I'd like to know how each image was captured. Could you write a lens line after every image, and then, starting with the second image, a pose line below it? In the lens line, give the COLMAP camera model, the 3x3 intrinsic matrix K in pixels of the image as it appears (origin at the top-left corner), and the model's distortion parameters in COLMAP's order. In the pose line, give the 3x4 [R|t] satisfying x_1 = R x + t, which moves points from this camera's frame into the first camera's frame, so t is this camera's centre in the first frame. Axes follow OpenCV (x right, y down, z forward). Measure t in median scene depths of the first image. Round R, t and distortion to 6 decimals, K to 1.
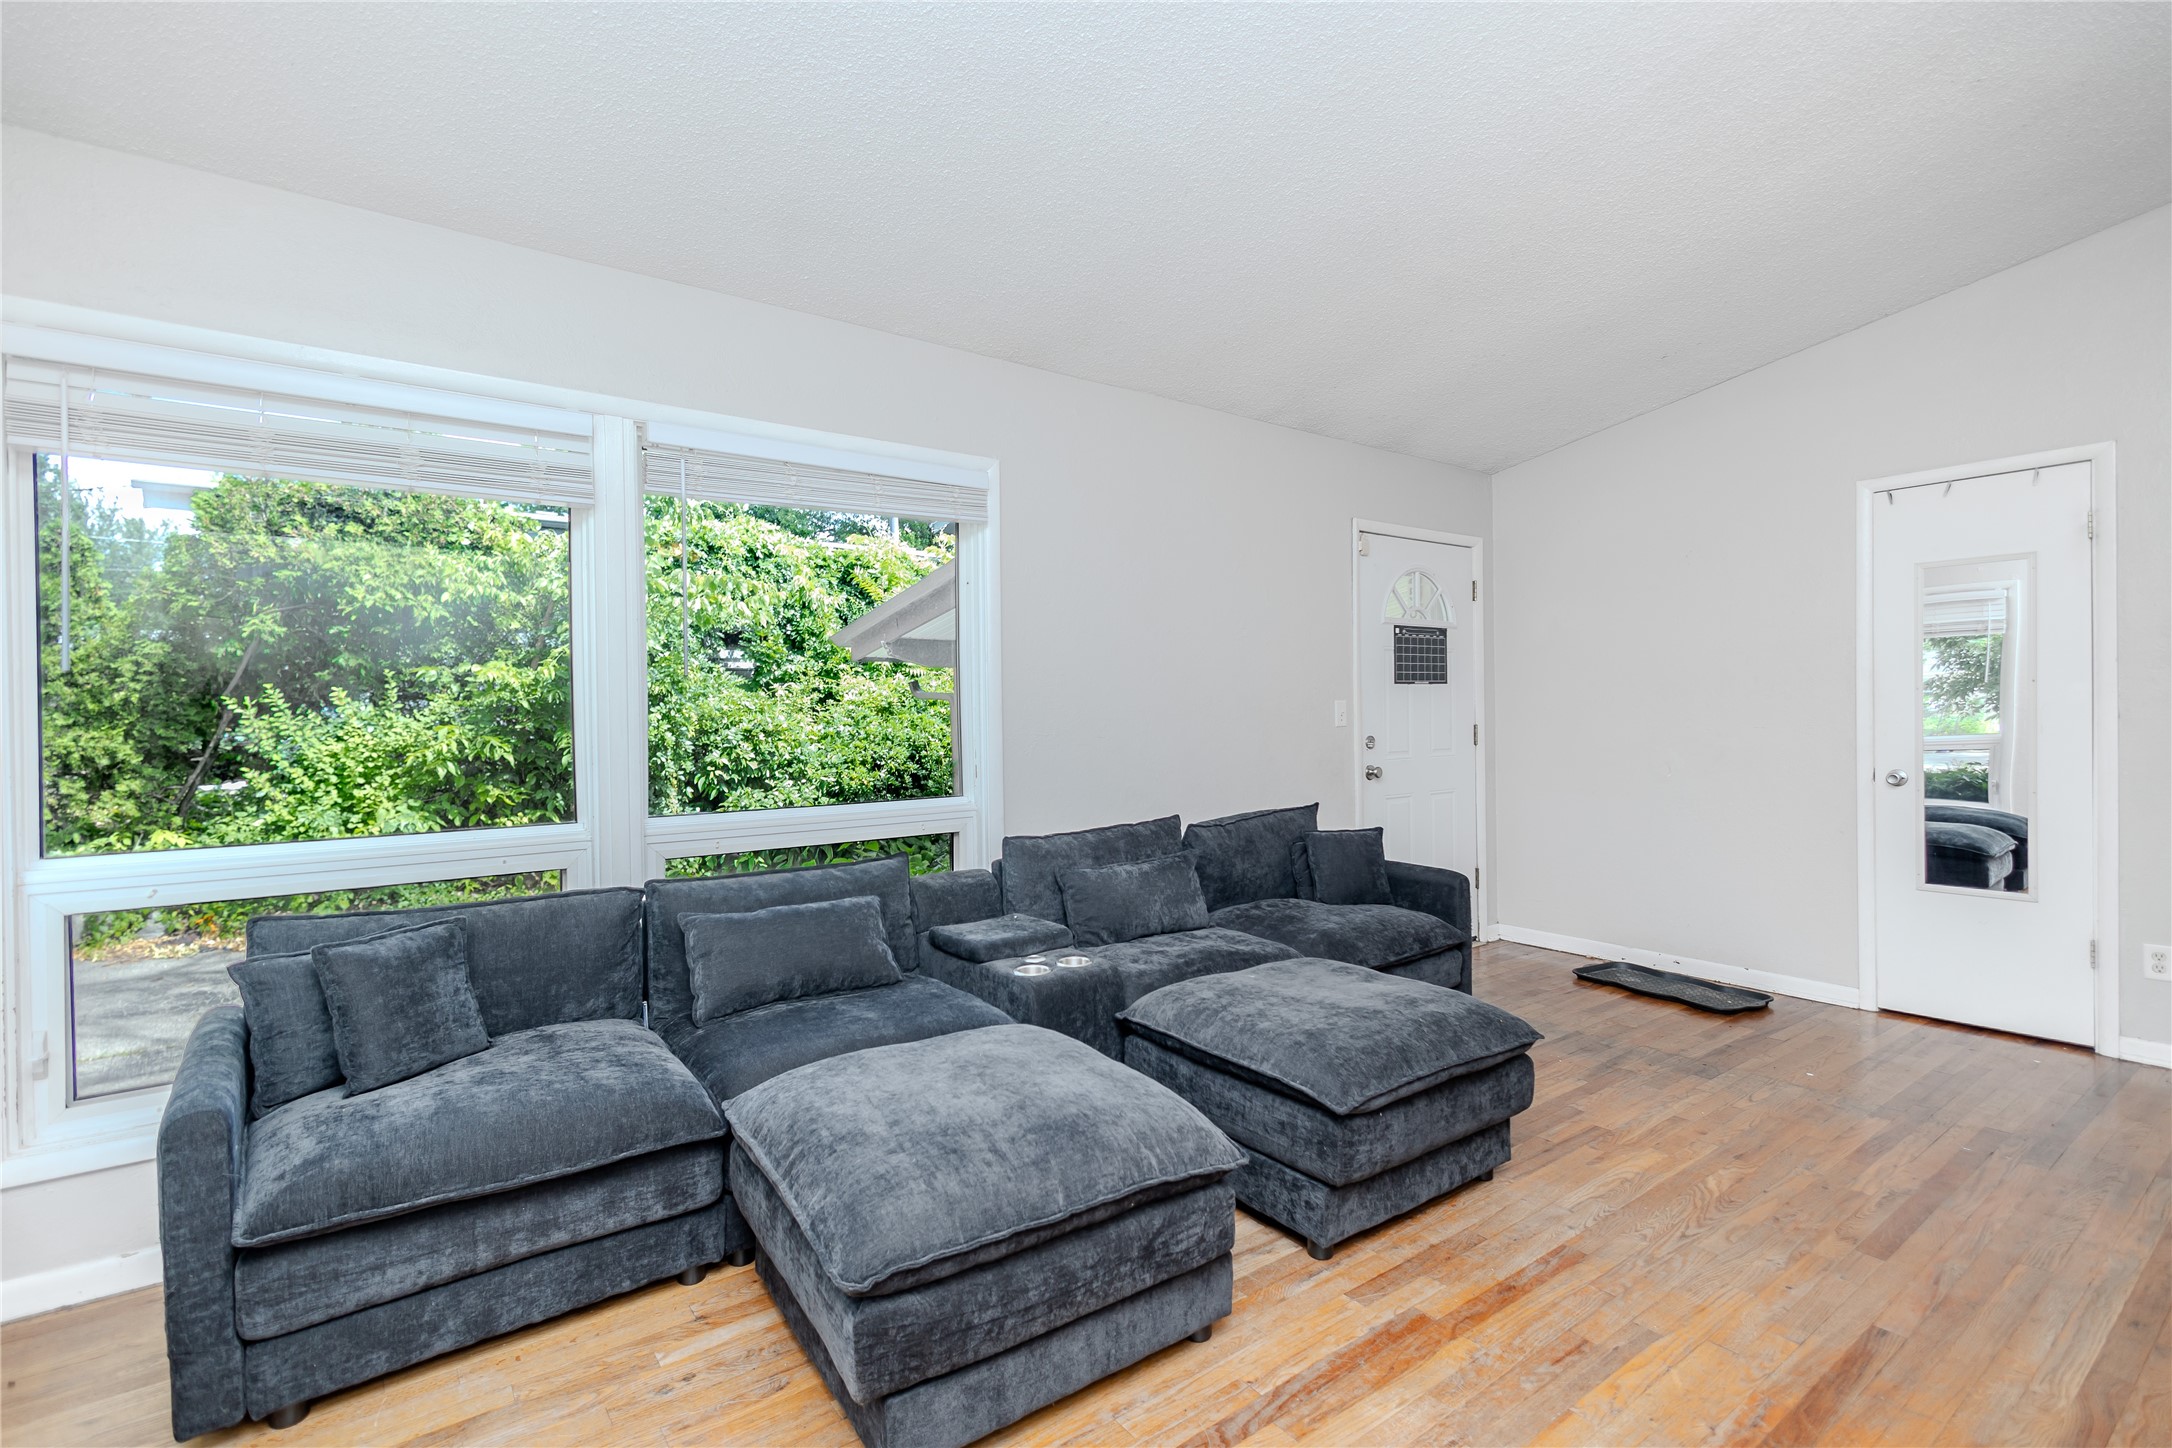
lens RADIAL K [[998.8, 0, 1078.1], [0, 998.8, 719.1], [0, 0, 1]] dist [0.011502, 0.000219]
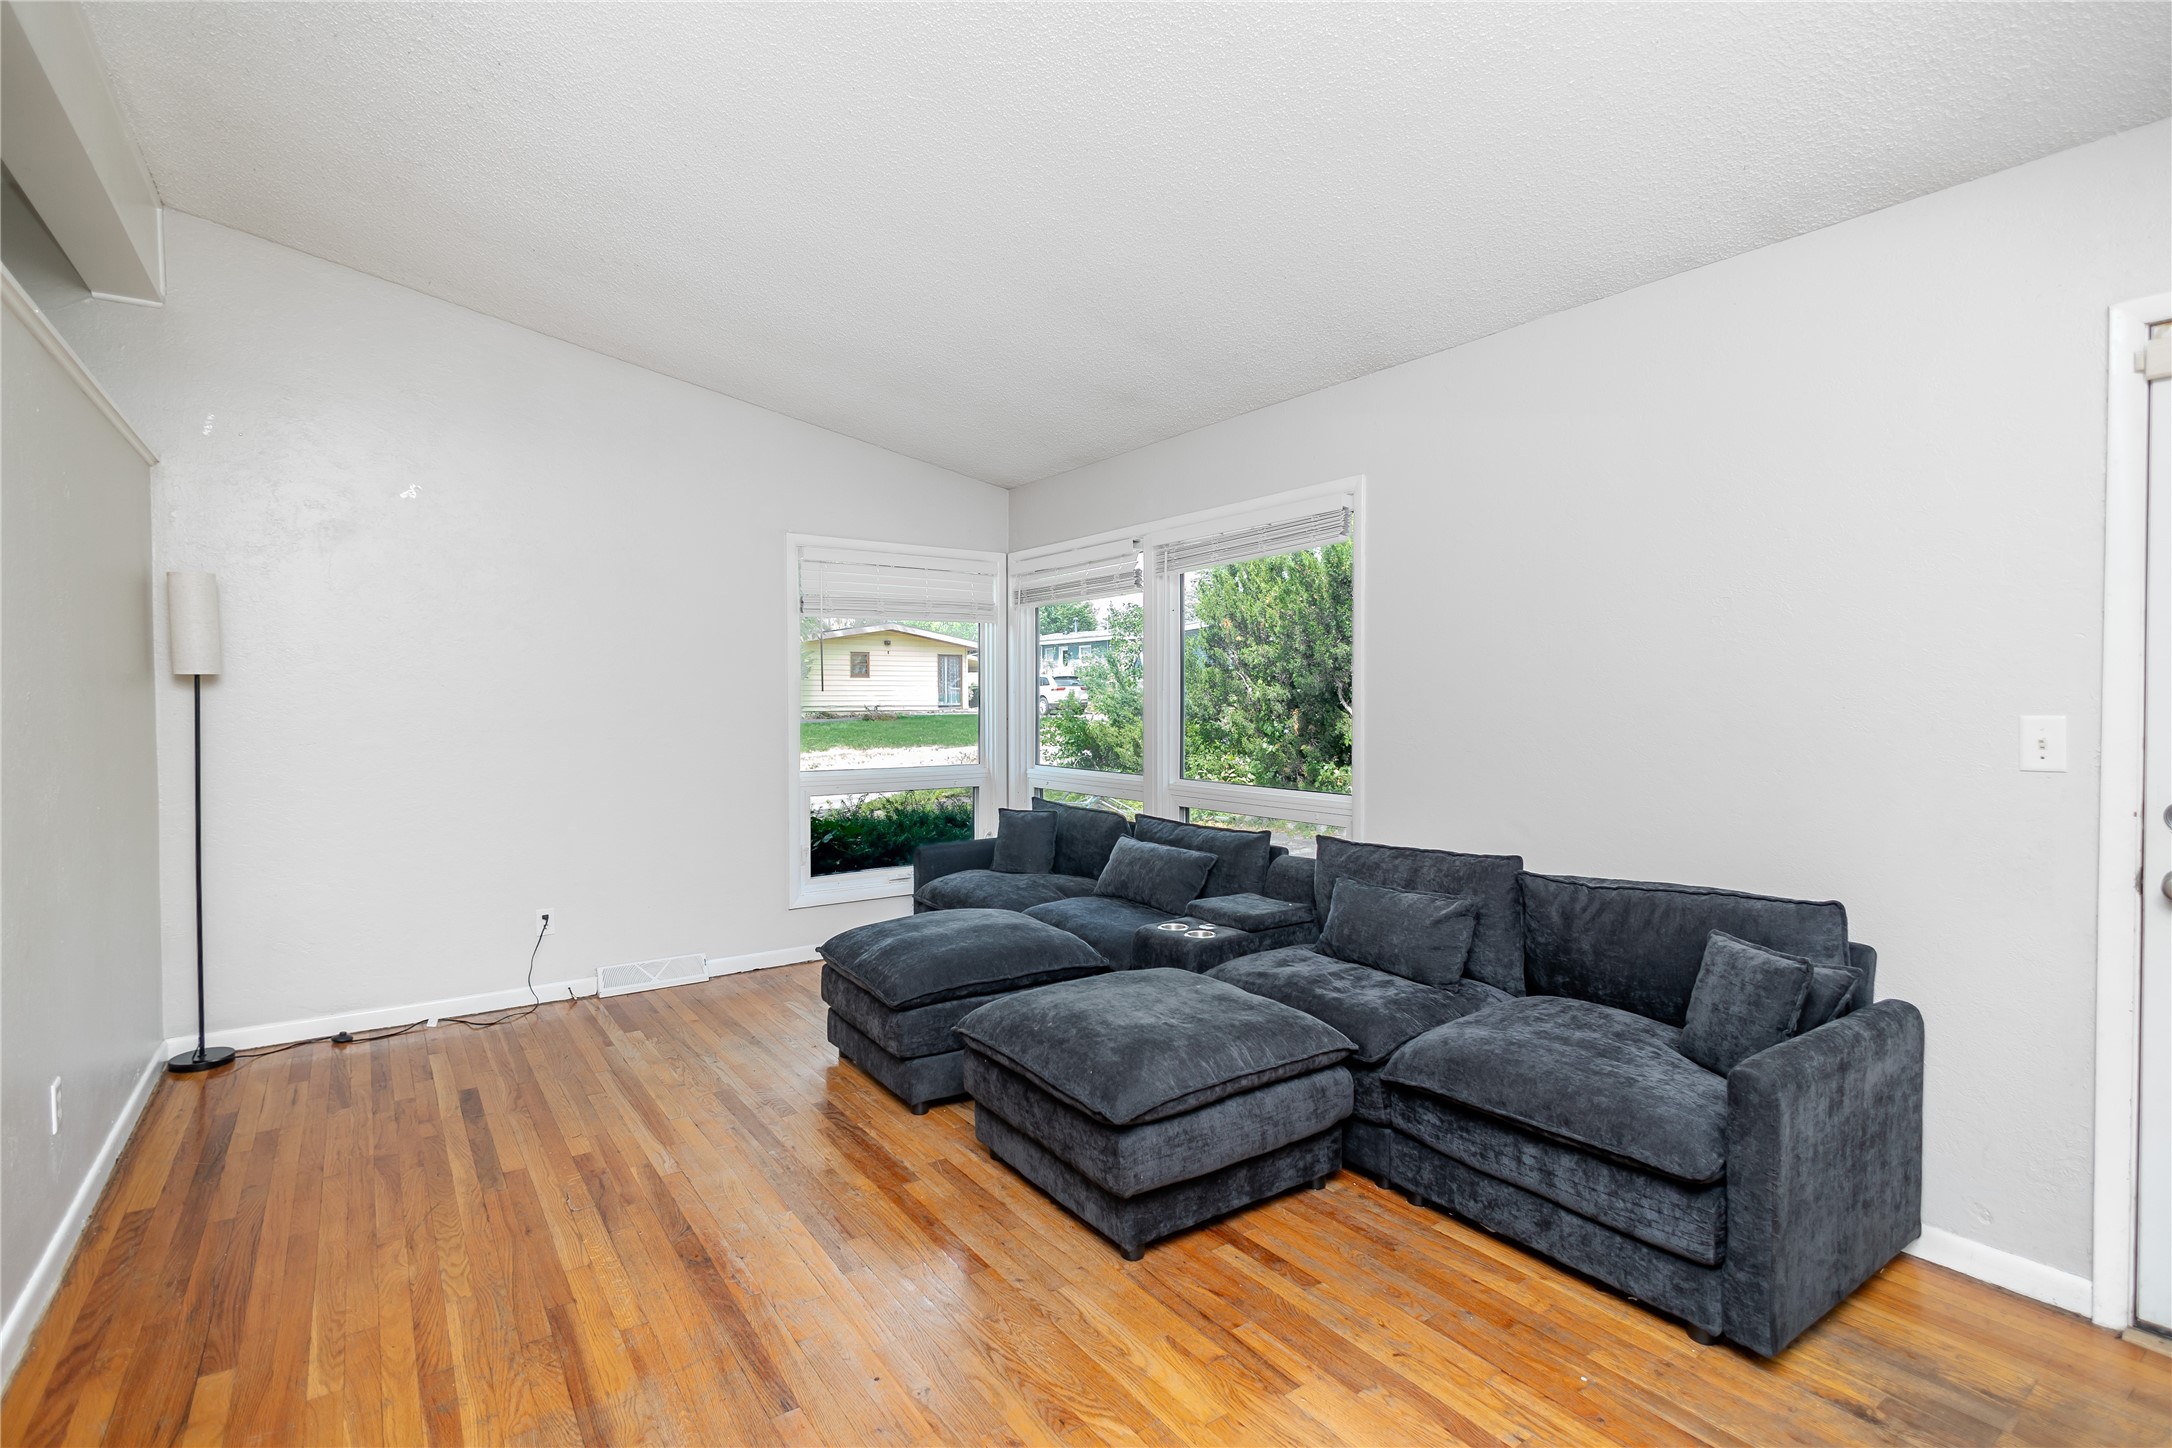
lens RADIAL K [[998.8, 0, 1076.0], [0, 998.8, 715.5], [0, 0, 1]] dist [0.011502, 0.000219]
pose [[-0.011973, 0.030650, -0.999458, 1.593124], [-0.005996, 0.999510, 0.030724, -0.063497], [0.999910, 0.006360, -0.011783, 1.190445]]
